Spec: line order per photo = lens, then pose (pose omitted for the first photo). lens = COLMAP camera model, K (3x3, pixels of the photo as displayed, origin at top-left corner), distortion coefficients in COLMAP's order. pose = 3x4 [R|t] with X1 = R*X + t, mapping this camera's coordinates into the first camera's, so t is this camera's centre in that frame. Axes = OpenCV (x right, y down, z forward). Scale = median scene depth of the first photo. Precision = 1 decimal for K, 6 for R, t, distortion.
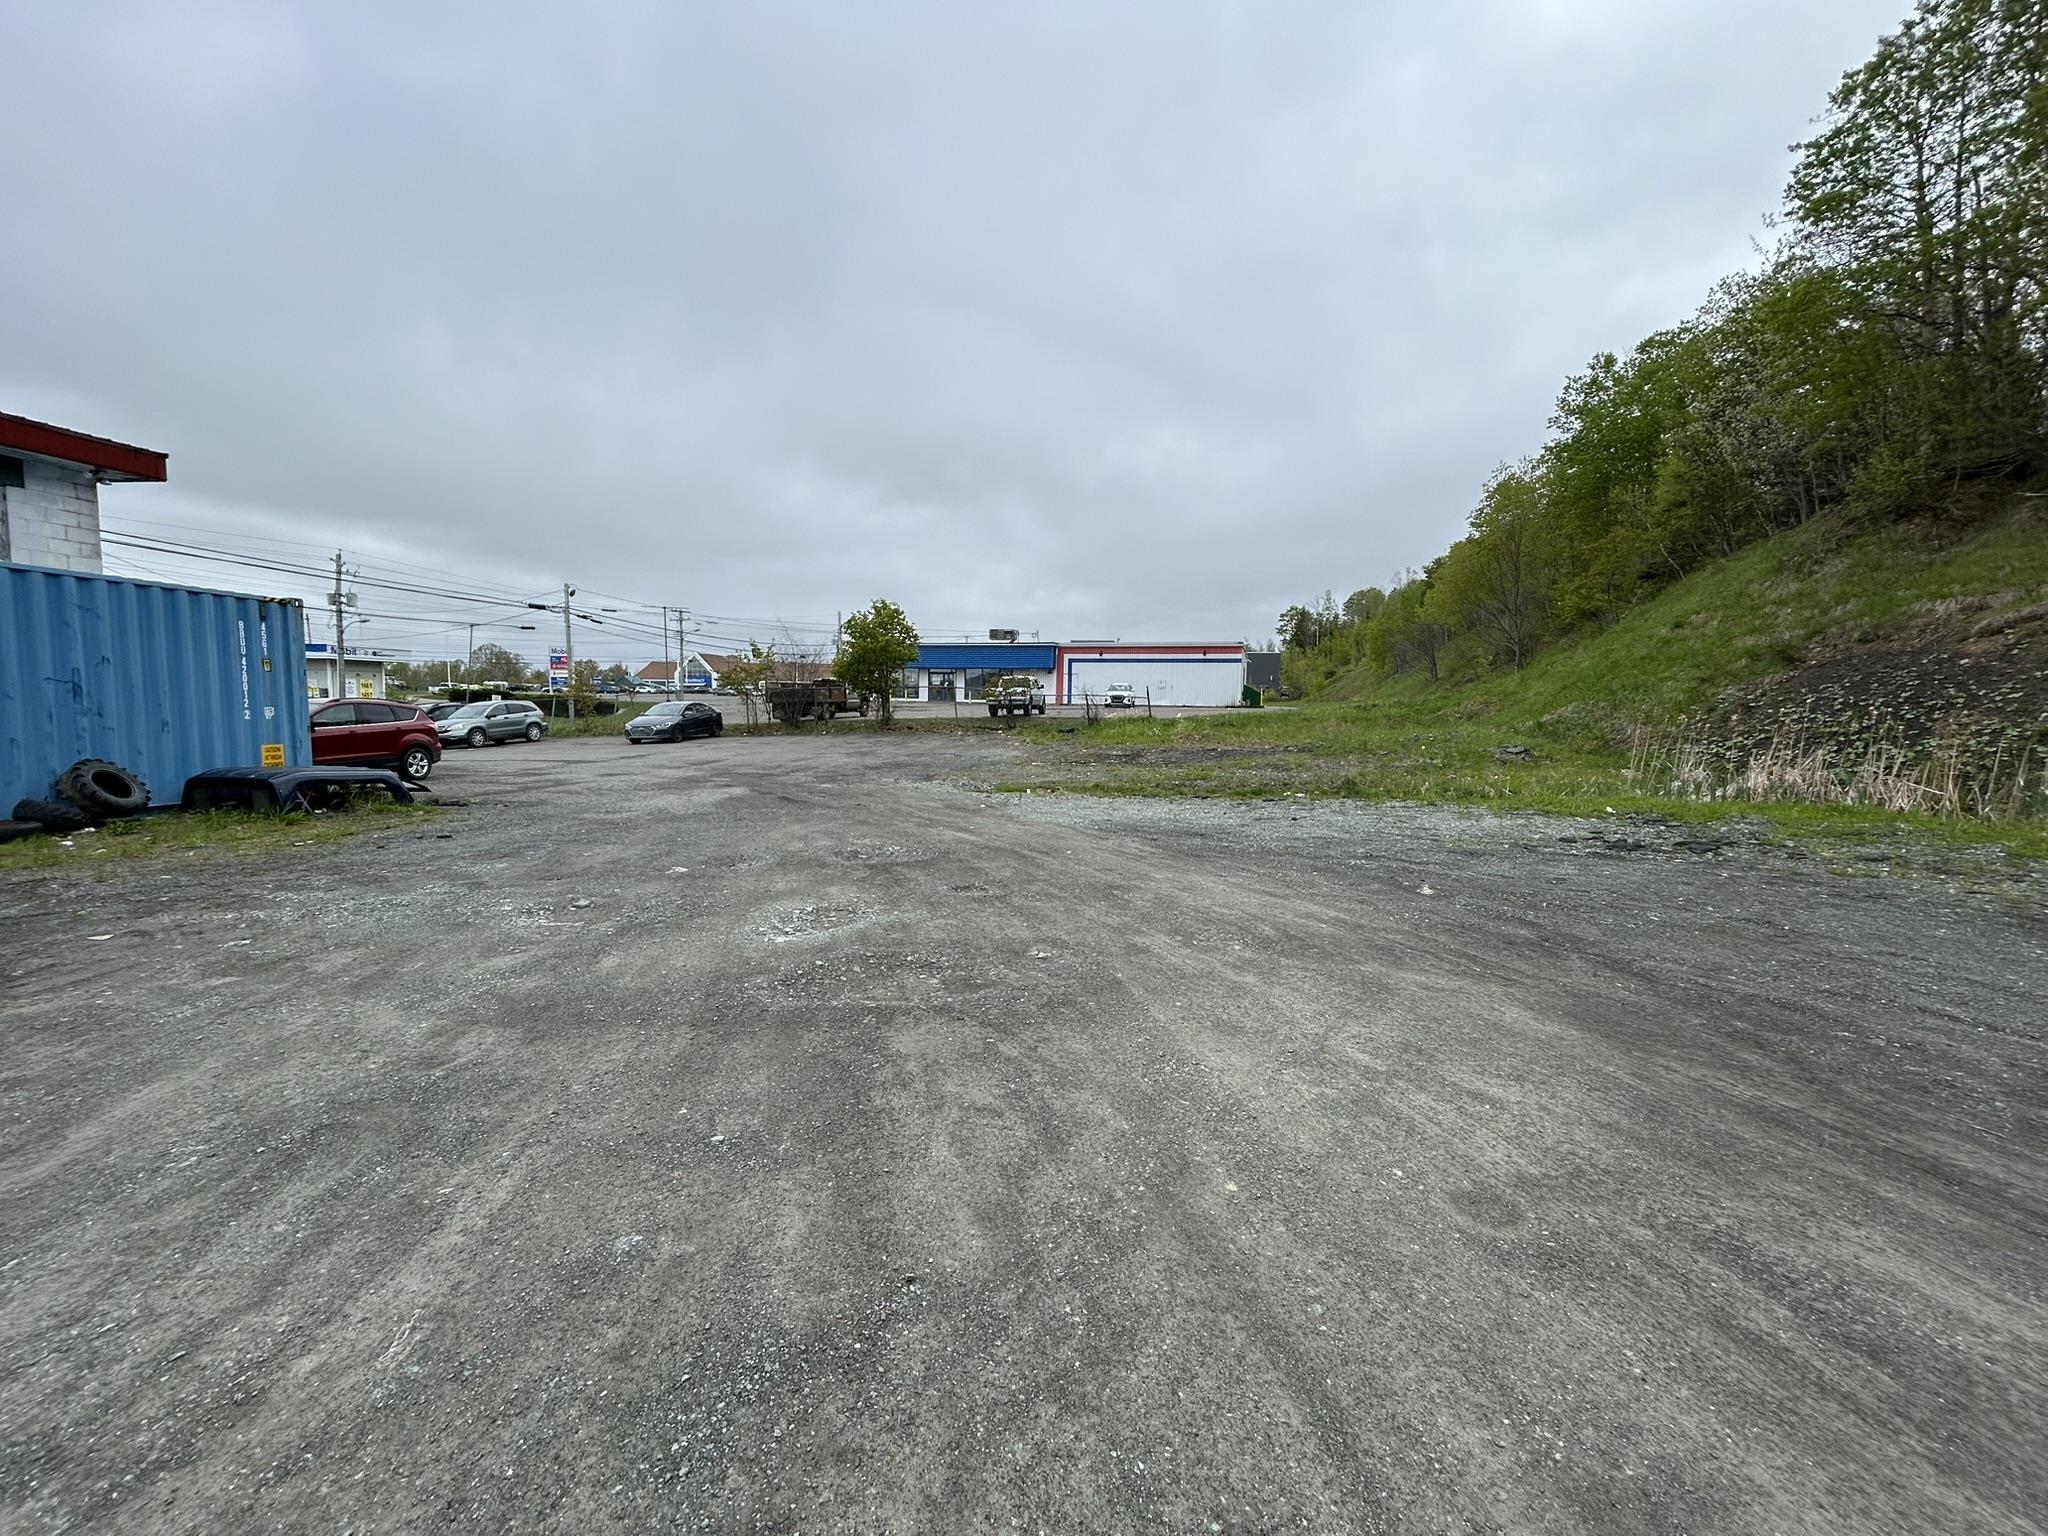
lens RADIAL K [[821.0, 0, 1024.0], [0, 821.0, 768.0], [0, 0, 1]] dist [0.000245, -0.000030]
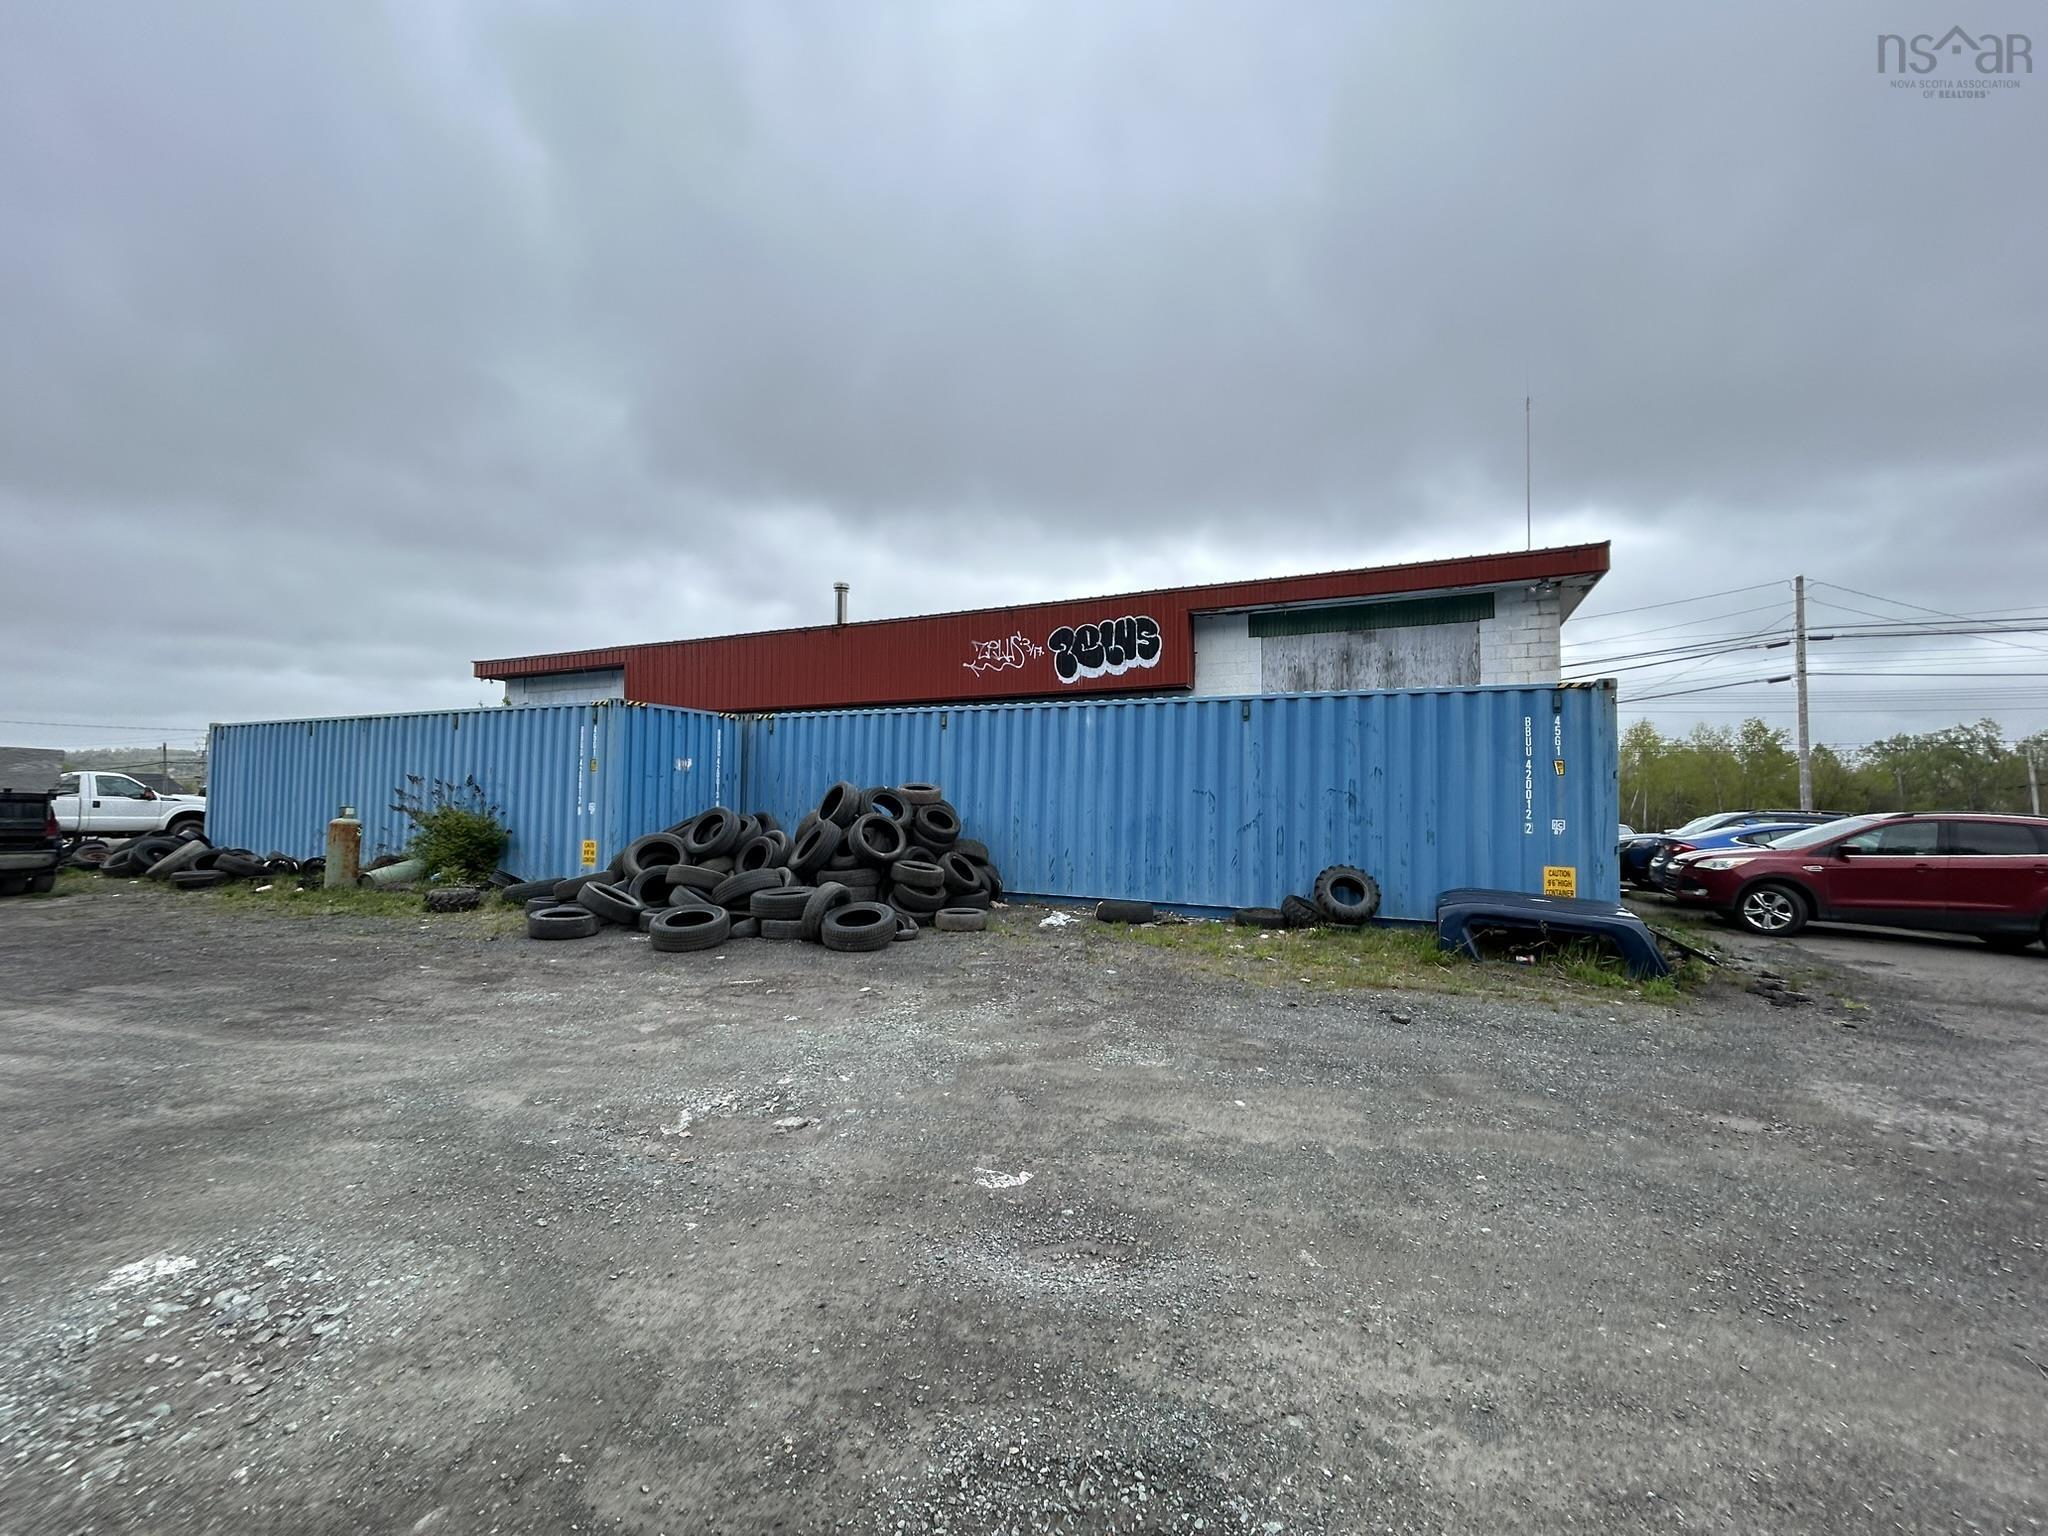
lens RADIAL K [[821.0, 0, 1024.0], [0, 821.0, 768.0], [0, 0, 1]] dist [0.000245, -0.000030]
pose [[-0.325026, -0.050644, -0.944348, 0.007962], [-0.086953, 0.995936, -0.023483, -0.062239], [0.941699, 0.074481, -0.328109, 0.792844]]
